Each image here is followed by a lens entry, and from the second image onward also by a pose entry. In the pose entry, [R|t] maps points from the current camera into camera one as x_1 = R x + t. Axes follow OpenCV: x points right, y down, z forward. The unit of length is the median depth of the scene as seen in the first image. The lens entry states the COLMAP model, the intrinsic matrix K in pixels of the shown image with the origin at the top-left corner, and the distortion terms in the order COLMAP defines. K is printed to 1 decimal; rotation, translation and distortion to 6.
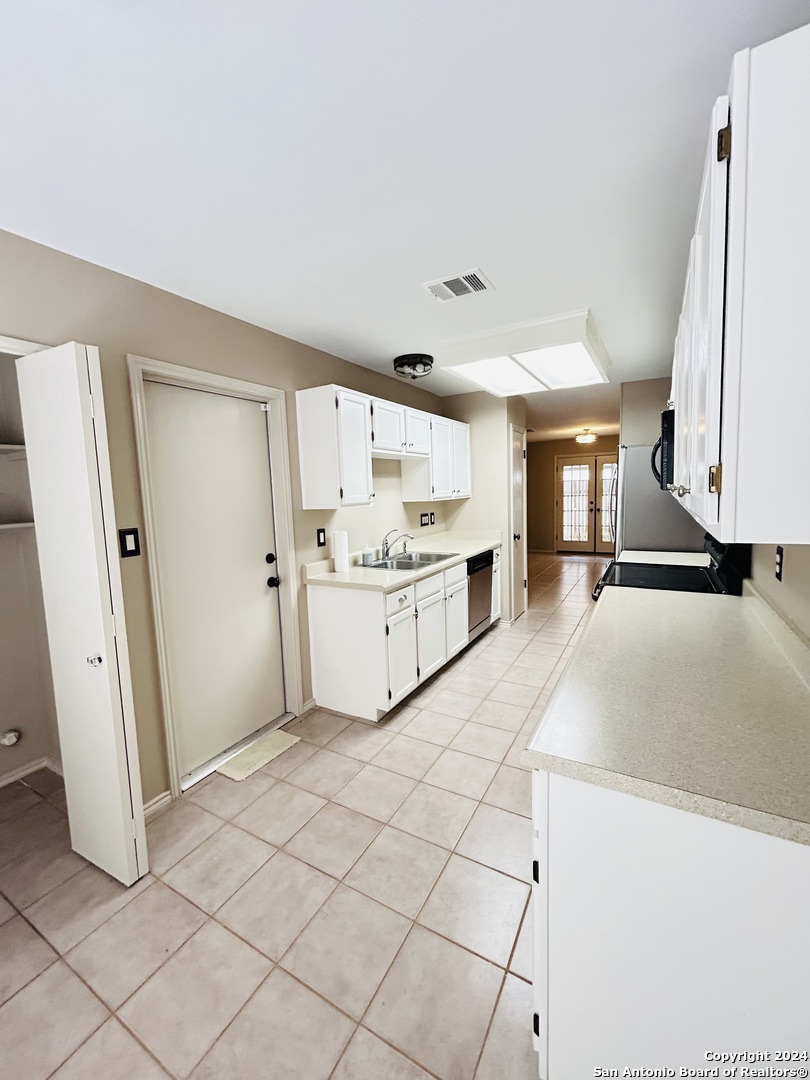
lens RADIAL K [[435.2, 0, 406.3], [0, 435.2, 534.7], [0, 0, 1]] dist [0.001593, -0.000282]
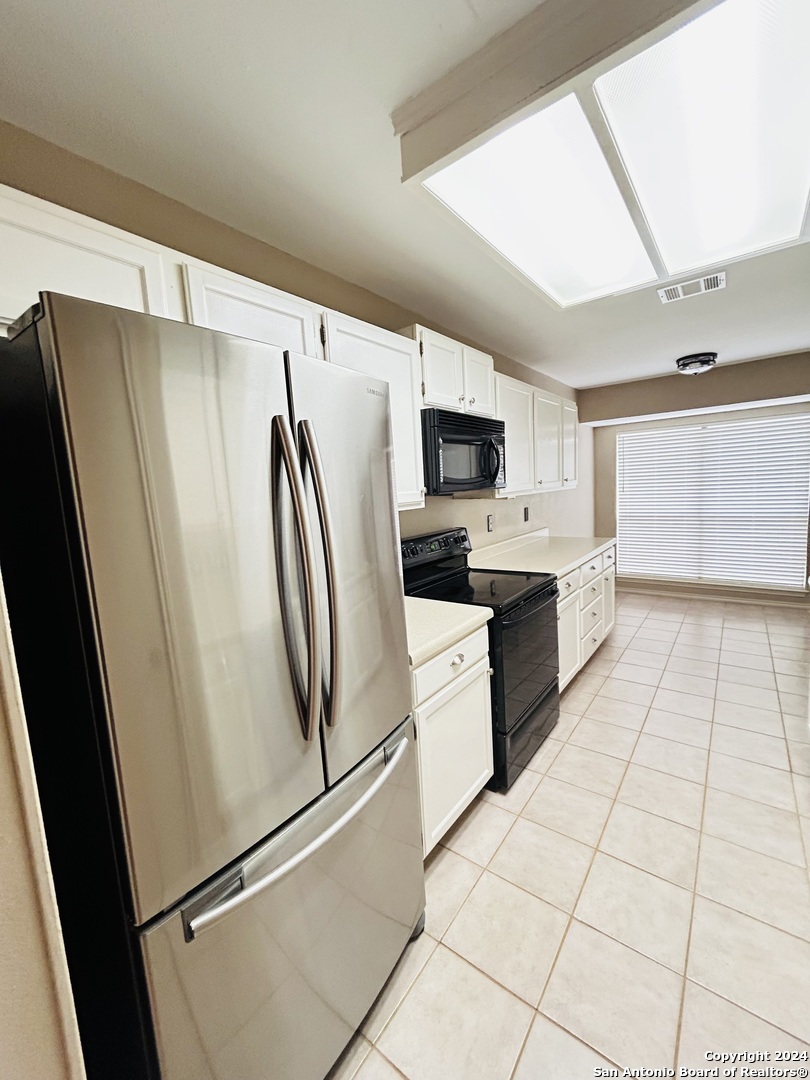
lens RADIAL K [[435.2, 0, 406.3], [0, 435.2, 534.7], [0, 0, 1]] dist [0.001593, -0.000282]
pose [[-0.987898, 0.073514, 0.136579, 0.432212], [0.101641, 0.971963, 0.212029, -0.155970], [-0.117163, 0.223345, -0.967672, 1.358946]]
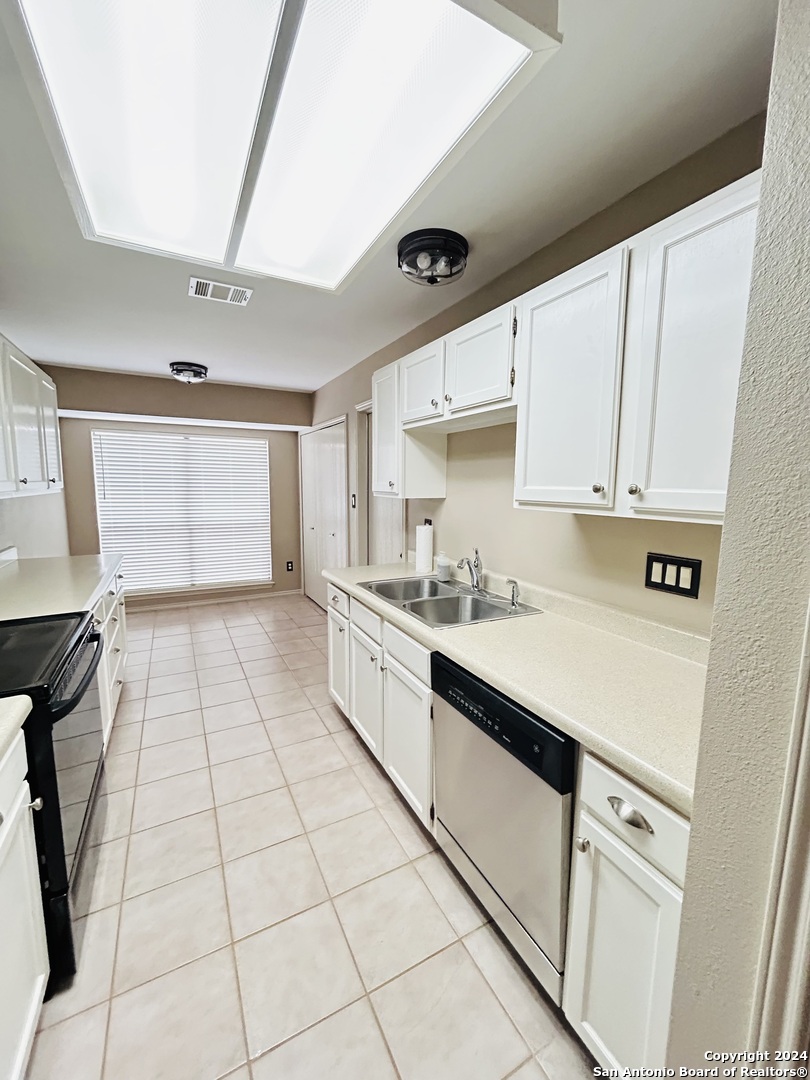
lens RADIAL K [[435.2, 0, 406.3], [0, 435.2, 534.7], [0, 0, 1]] dist [0.001593, -0.000282]
pose [[-0.530566, 0.129758, -0.837653, 0.509315], [-0.082811, 0.975552, 0.203571, -0.138636], [0.843589, 0.177375, -0.506850, 1.209792]]
